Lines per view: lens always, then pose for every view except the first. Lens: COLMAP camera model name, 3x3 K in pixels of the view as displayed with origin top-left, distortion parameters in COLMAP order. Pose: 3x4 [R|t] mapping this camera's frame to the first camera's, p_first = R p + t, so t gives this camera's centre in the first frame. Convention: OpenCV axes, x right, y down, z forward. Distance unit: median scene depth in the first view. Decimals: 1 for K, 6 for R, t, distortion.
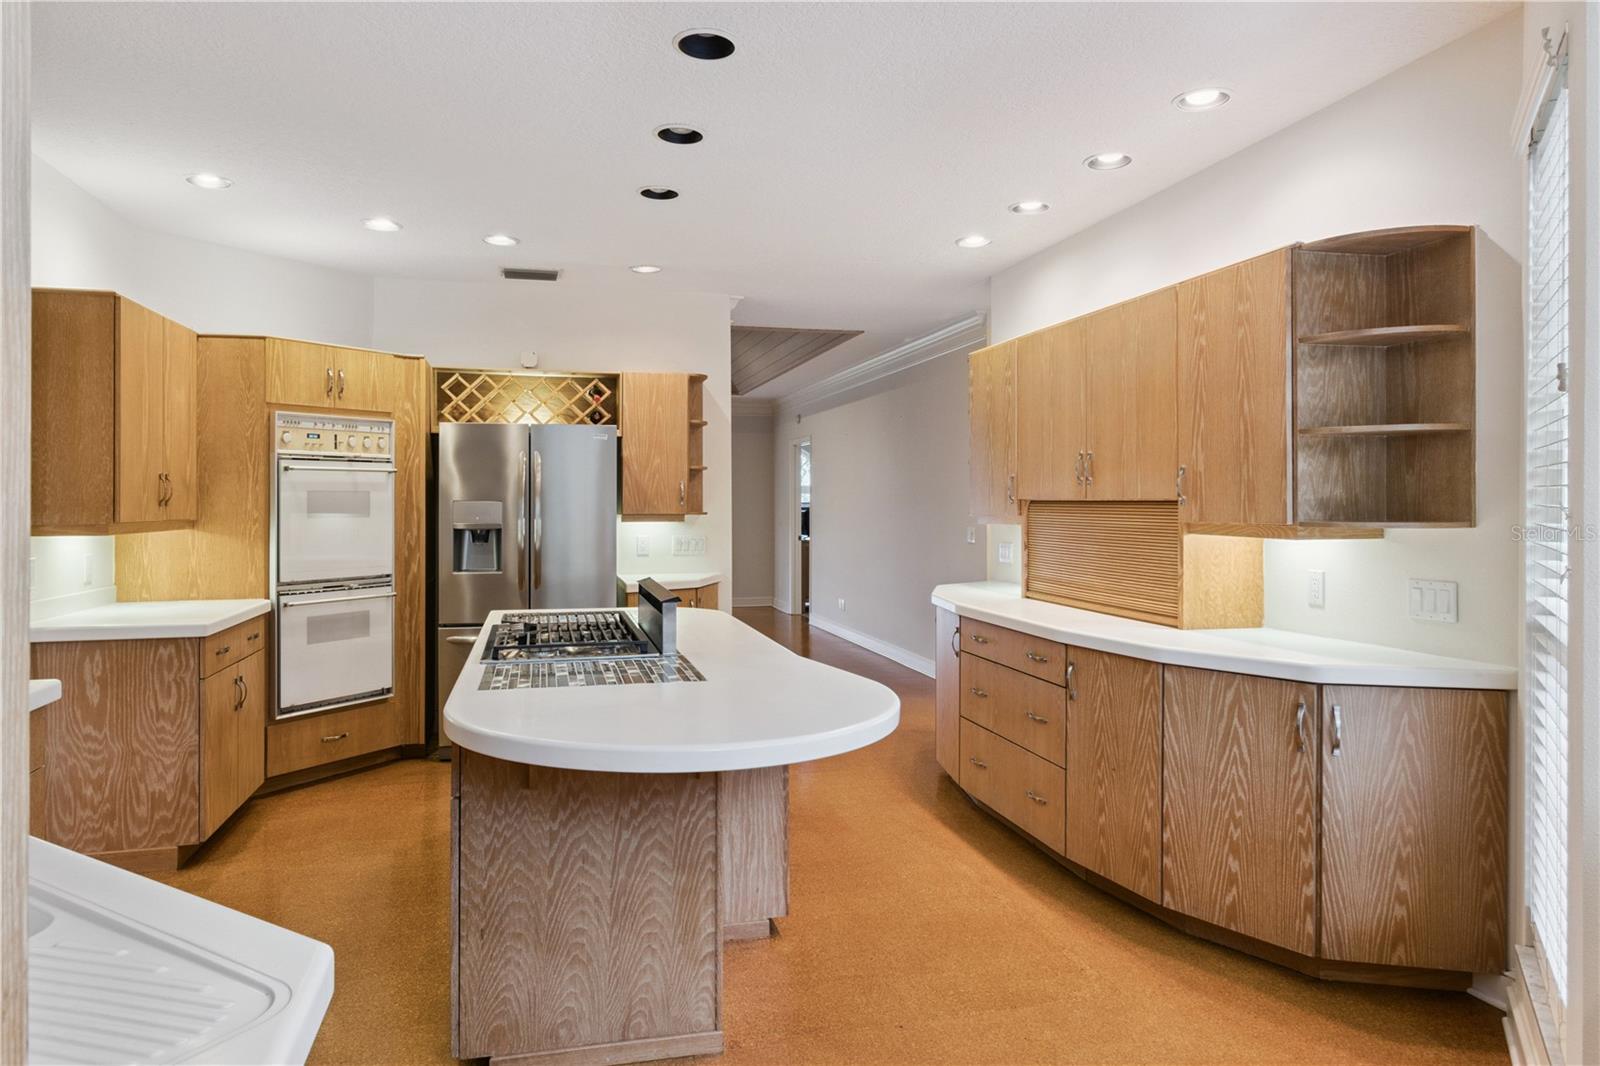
lens RADIAL K [[987.8, 0, 782.7], [0, 987.8, 497.6], [0, 0, 1]] dist [0.006392, 0.000698]
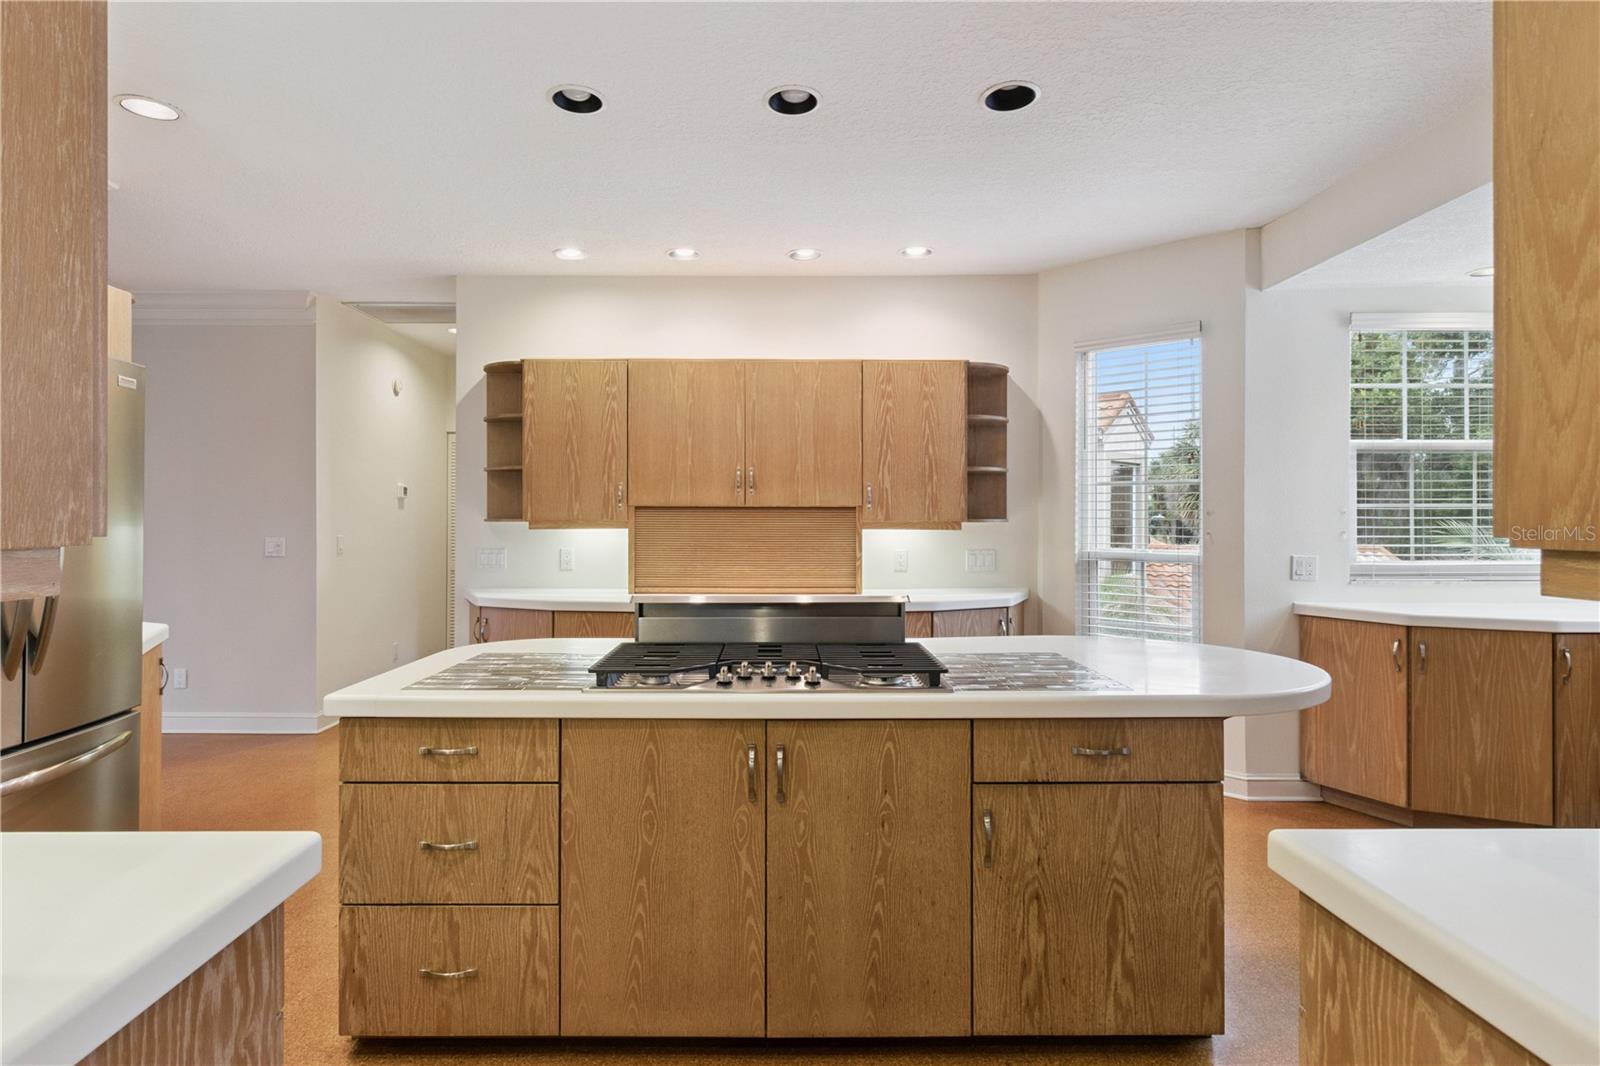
lens RADIAL K [[858.4, 0, 777.9], [0, 858.4, 513.9], [0, 0, 1]] dist [0.001917, -0.000551]
pose [[0.234667, 0.005576, 0.972060, -0.630776], [-0.004866, 0.999978, -0.004562, 0.014180], [-0.972064, -0.003659, 0.234689, 0.591194]]
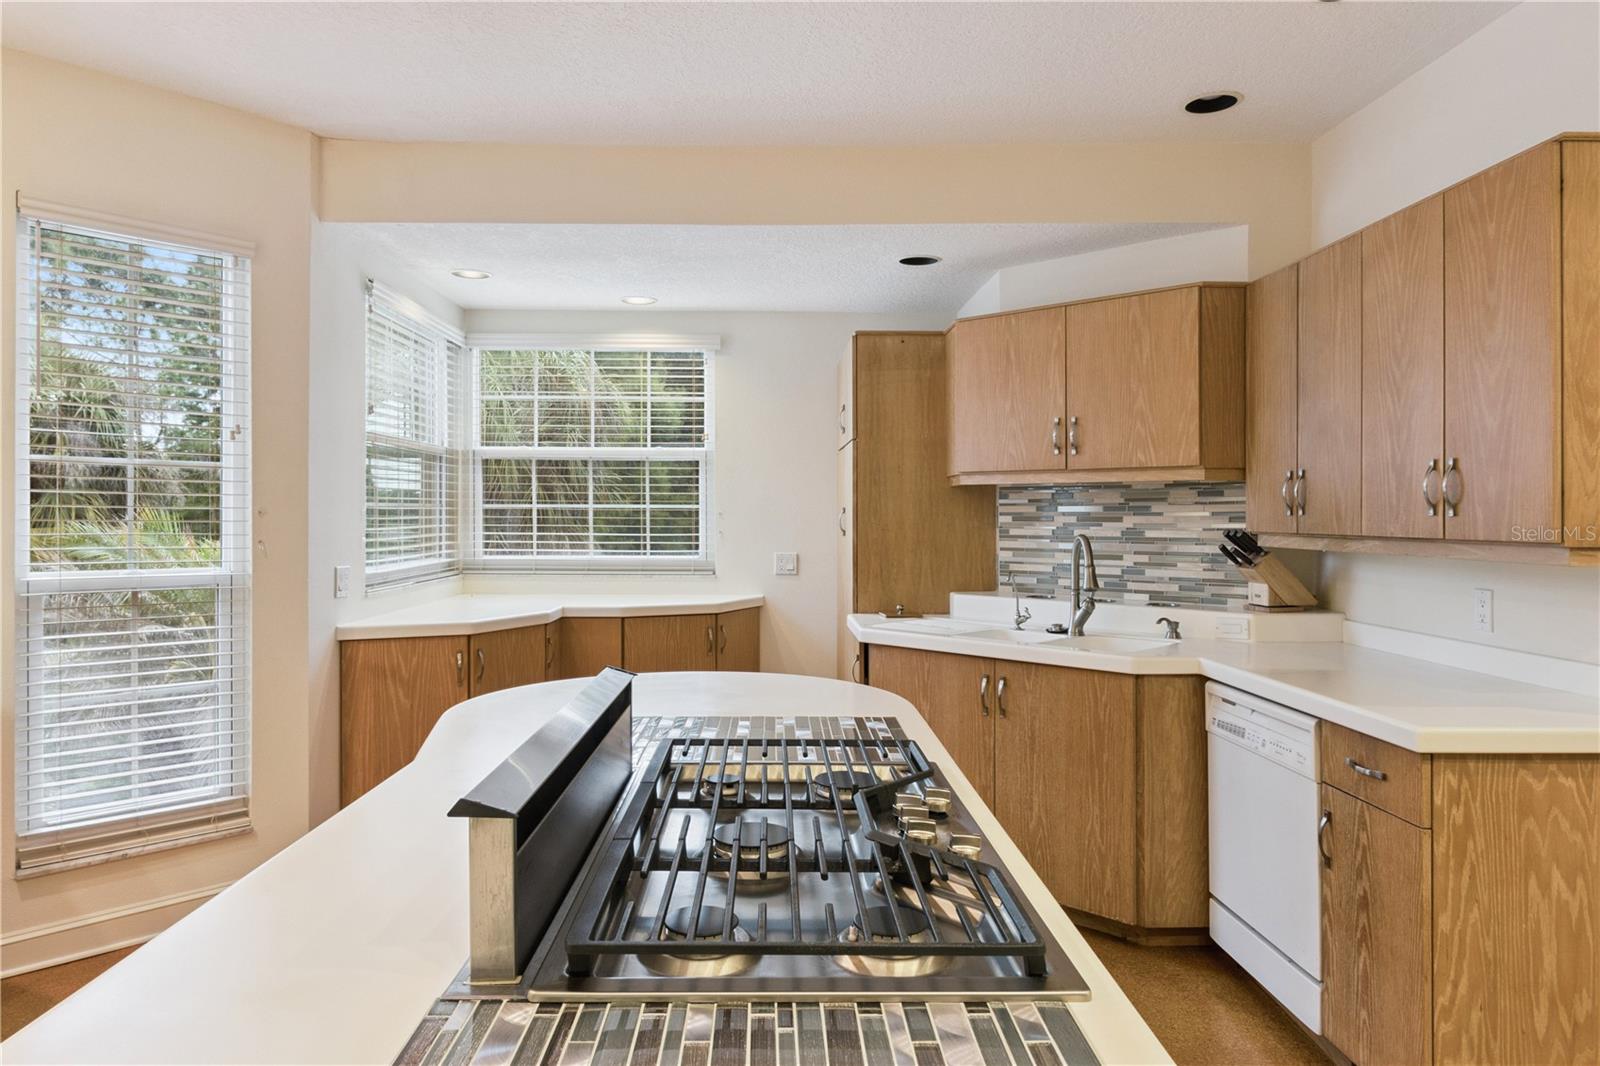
lens RADIAL K [[1033.8, 0, 789.6], [0, 1033.8, 511.2], [0, 0, 1]] dist [0.003324, 0.000821]
pose [[-0.976325, -0.004739, 0.216258, -0.215963], [-0.006481, 0.999952, -0.007346, 0.009216], [-0.216212, -0.008574, -0.976309, 0.999952]]
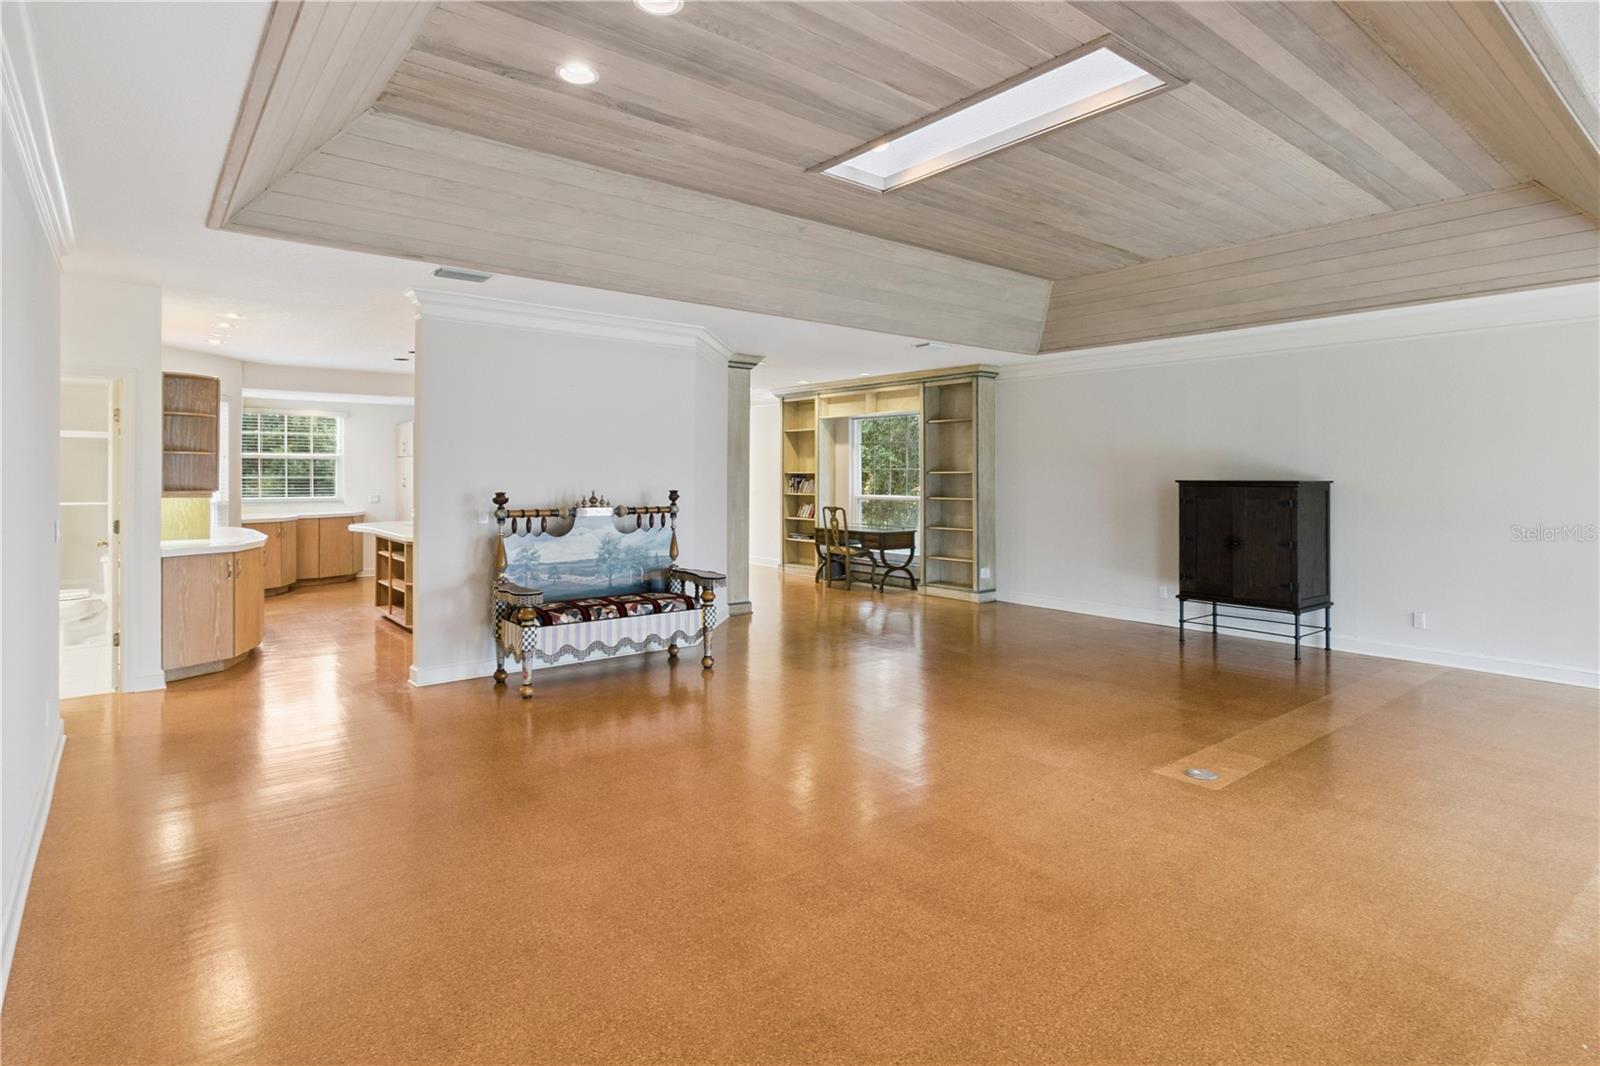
lens RADIAL K [[825.3, 0, 804.9], [0, 825.3, 470.9], [0, 0, 1]] dist [0.000904, 0.000098]
pose [[-0.901687, -0.004922, -0.432360, -0.058537], [-0.001410, 0.999963, -0.008443, -0.003768], [0.432386, -0.007004, -0.901661, 2.582163]]
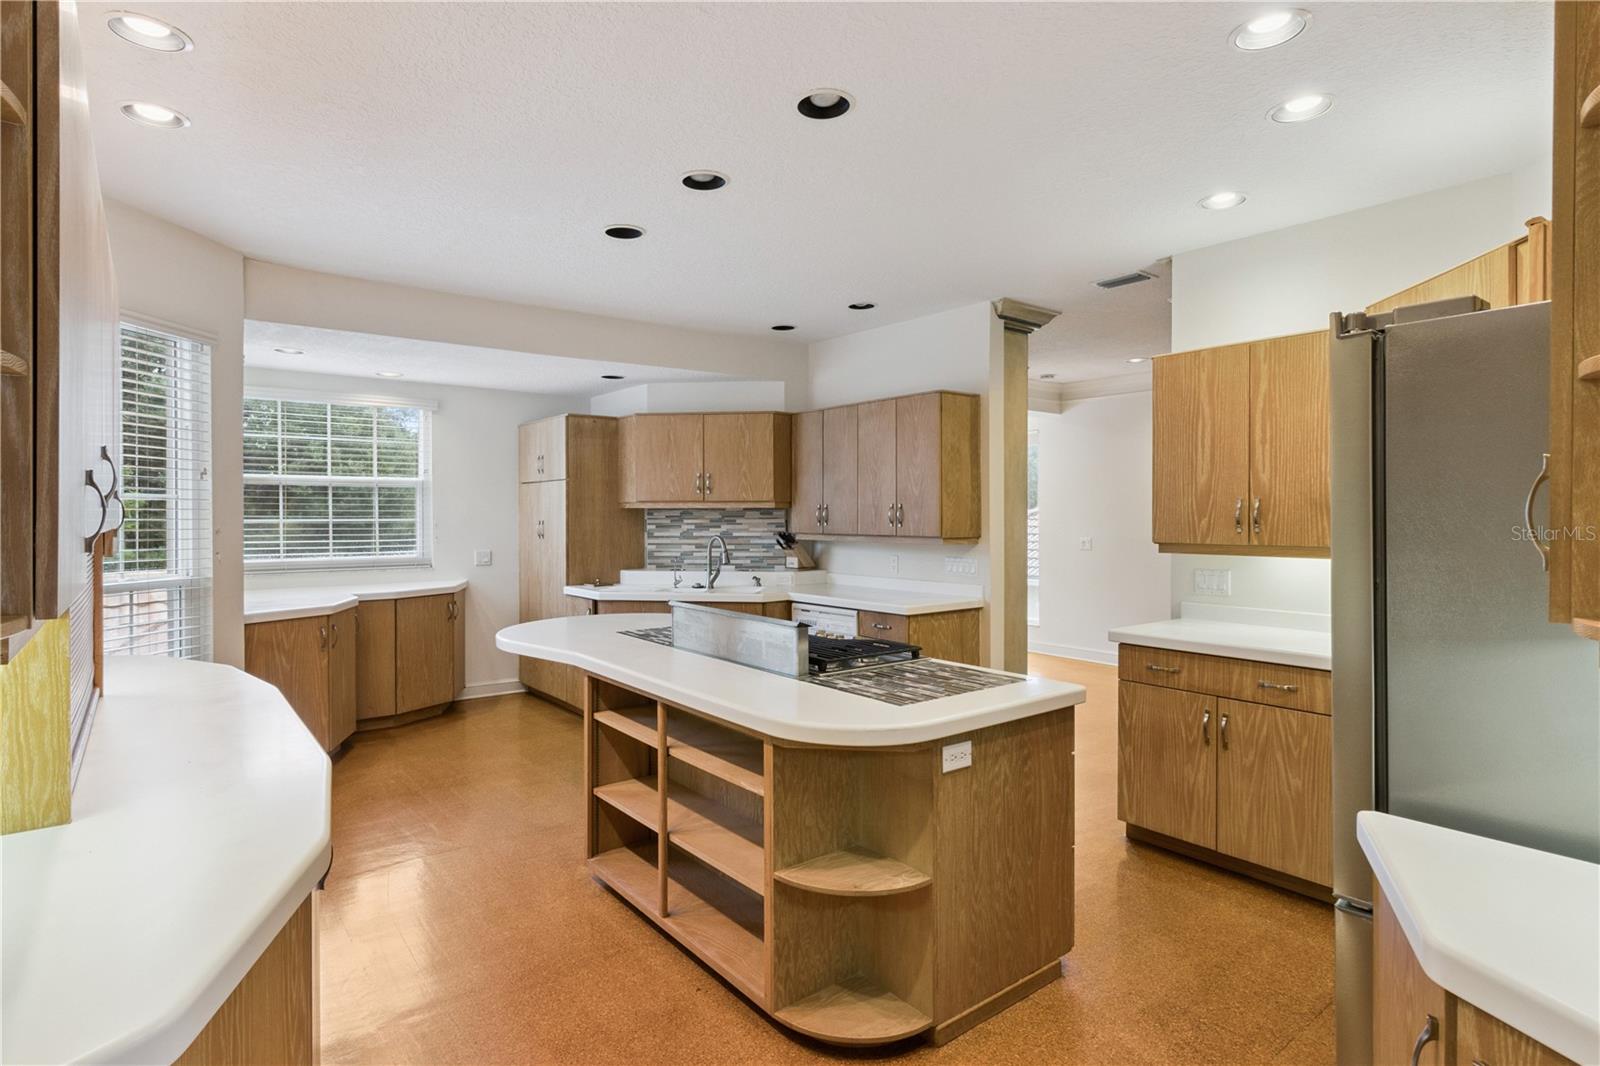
lens RADIAL K [[823.3, 0, 788.6], [0, 823.3, 509.9], [0, 0, 1]] dist [0.001447, 0.000156]
pose [[-0.912333, -0.002276, -0.409443, 0.124590], [0.002240, 0.999942, -0.010549, -0.004233], [0.409443, -0.010542, -0.912275, 1.316757]]
